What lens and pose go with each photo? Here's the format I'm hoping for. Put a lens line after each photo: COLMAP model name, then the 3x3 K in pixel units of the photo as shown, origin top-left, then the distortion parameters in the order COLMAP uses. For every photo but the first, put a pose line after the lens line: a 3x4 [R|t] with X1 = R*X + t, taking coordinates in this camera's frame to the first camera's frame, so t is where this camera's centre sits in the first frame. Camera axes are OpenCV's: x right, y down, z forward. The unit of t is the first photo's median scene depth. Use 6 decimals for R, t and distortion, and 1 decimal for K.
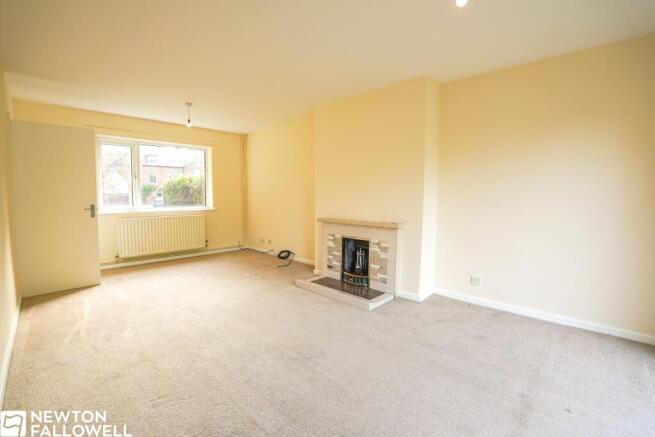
lens RADIAL K [[287.1, 0, 327.5], [0, 287.1, 218.5], [0, 0, 1]] dist [-0.047593, 0.000706]
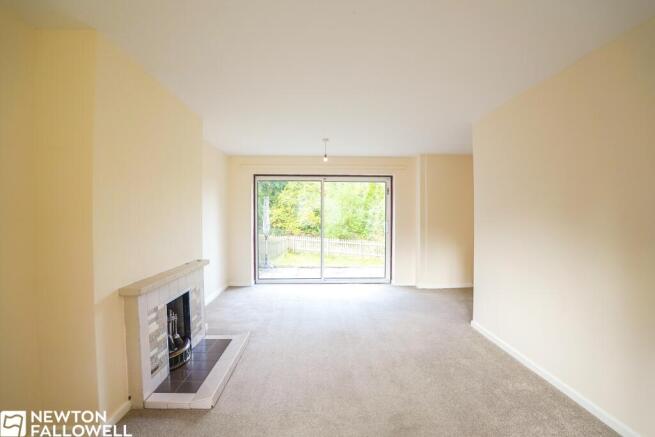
lens RADIAL K [[287.1, 0, 327.5], [0, 287.1, 218.5], [0, 0, 1]] dist [-0.047593, 0.000706]
pose [[-0.719548, -0.005524, 0.694421, -0.668654], [0.055258, 0.996342, 0.065183, -0.150297], [-0.692241, 0.085275, -0.716610, 1.275614]]
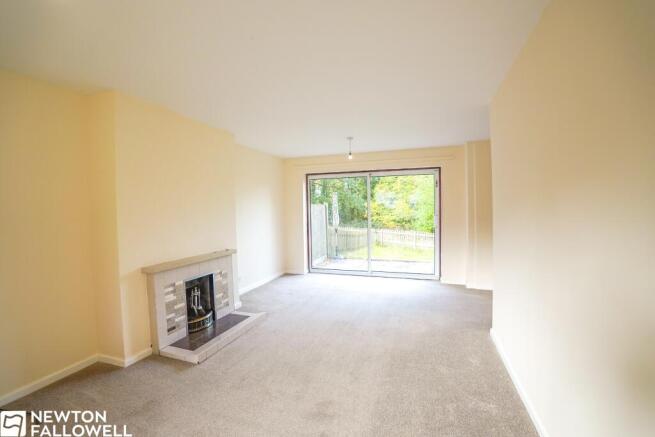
lens RADIAL K [[279.3, 0, 327.5], [0, 279.3, 218.5], [0, 0, 1]] dist [-0.053070, 0.000089]
pose [[-0.427321, -0.021504, 0.903844, -0.890537], [0.086351, 0.994176, 0.064479, -0.140017], [-0.899967, 0.105601, -0.422976, 1.025324]]
